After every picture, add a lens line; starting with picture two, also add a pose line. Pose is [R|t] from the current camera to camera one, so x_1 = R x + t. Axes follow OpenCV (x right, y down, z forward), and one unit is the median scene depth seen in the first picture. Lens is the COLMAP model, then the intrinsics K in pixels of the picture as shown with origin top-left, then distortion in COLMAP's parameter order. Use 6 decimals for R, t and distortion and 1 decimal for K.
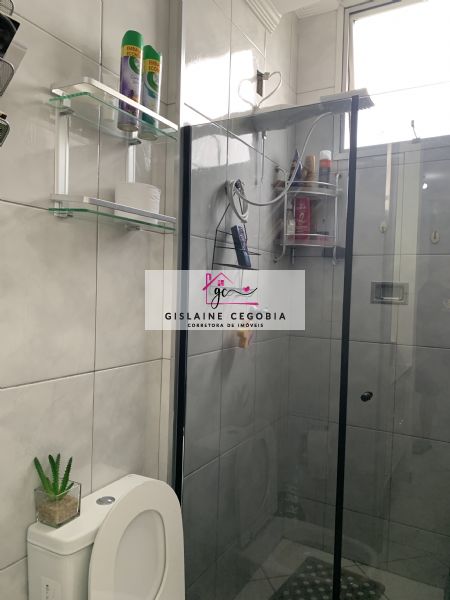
lens RADIAL K [[459.9, 0, 224.7], [0, 459.9, 301.2], [0, 0, 1]] dist [0.031718, -0.037459]
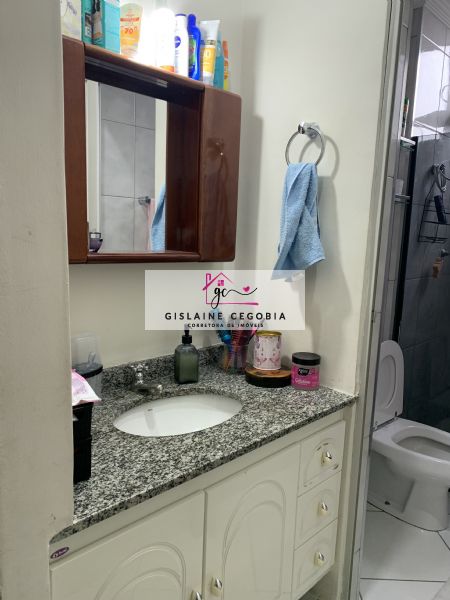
lens RADIAL K [[459.9, 0, 235.6], [0, 459.9, 300.9], [0, 0, 1]] dist [0.031718, -0.037459]
pose [[0.964789, 0.048668, -0.258482, -0.167828], [-0.017357, 0.992371, 0.122062, 0.004188], [0.262450, -0.113278, 0.958273, -0.537896]]
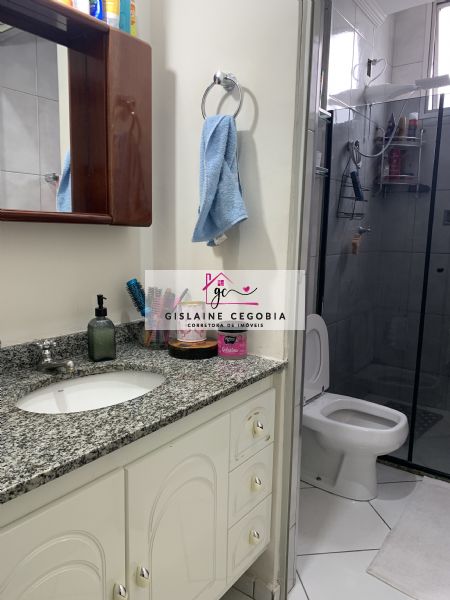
lens RADIAL K [[459.9, 0, 228.5], [0, 459.9, 298.6], [0, 0, 1]] dist [0.031718, -0.037459]
pose [[0.993532, 0.008224, -0.113254, -0.172574], [0.005025, 0.993213, 0.116205, 0.060701], [0.113441, -0.116022, 0.986747, -0.493143]]
